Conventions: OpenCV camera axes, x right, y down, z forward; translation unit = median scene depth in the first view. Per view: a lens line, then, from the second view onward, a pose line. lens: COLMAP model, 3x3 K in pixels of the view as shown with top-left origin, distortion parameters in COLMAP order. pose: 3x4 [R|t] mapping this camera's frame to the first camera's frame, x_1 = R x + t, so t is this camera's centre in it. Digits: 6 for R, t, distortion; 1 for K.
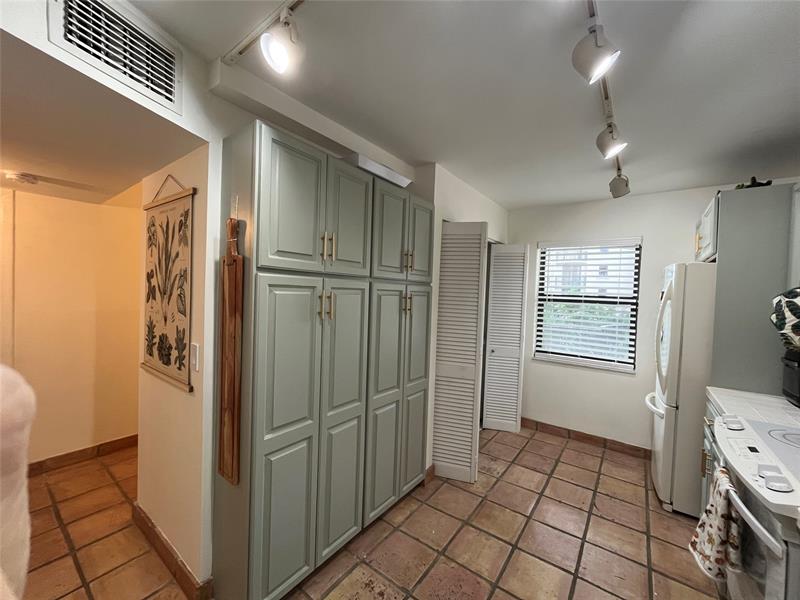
lens RADIAL K [[321.3, 0, 400.5], [0, 321.3, 299.9], [0, 0, 1]] dist [-0.008178, 0.000227]
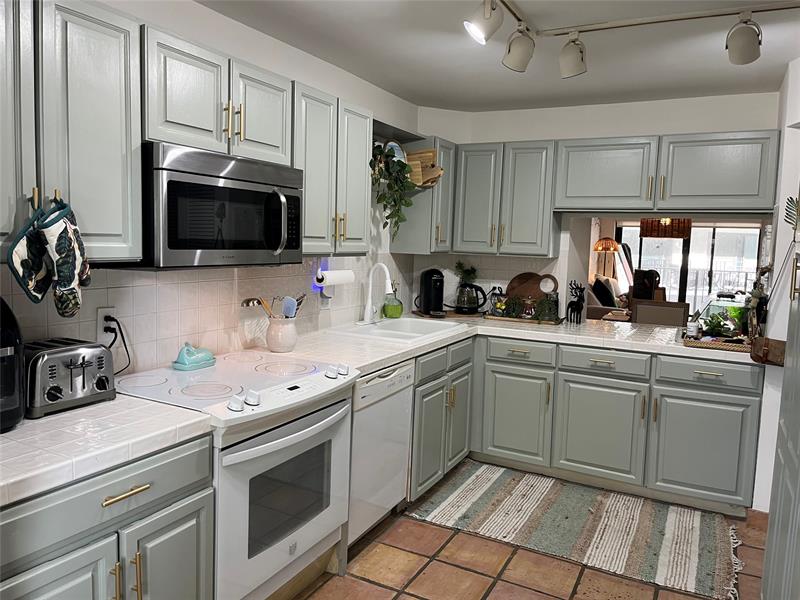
lens RADIAL K [[605.2, 0, 398.1], [0, 605.2, 300.3], [0, 0, 1]] dist [0.005259, -0.005711]
pose [[-0.986466, -0.043202, -0.158175, 0.737013], [-0.061863, 0.991435, 0.115021, -0.027793], [0.151851, 0.123249, -0.980689, 1.920402]]
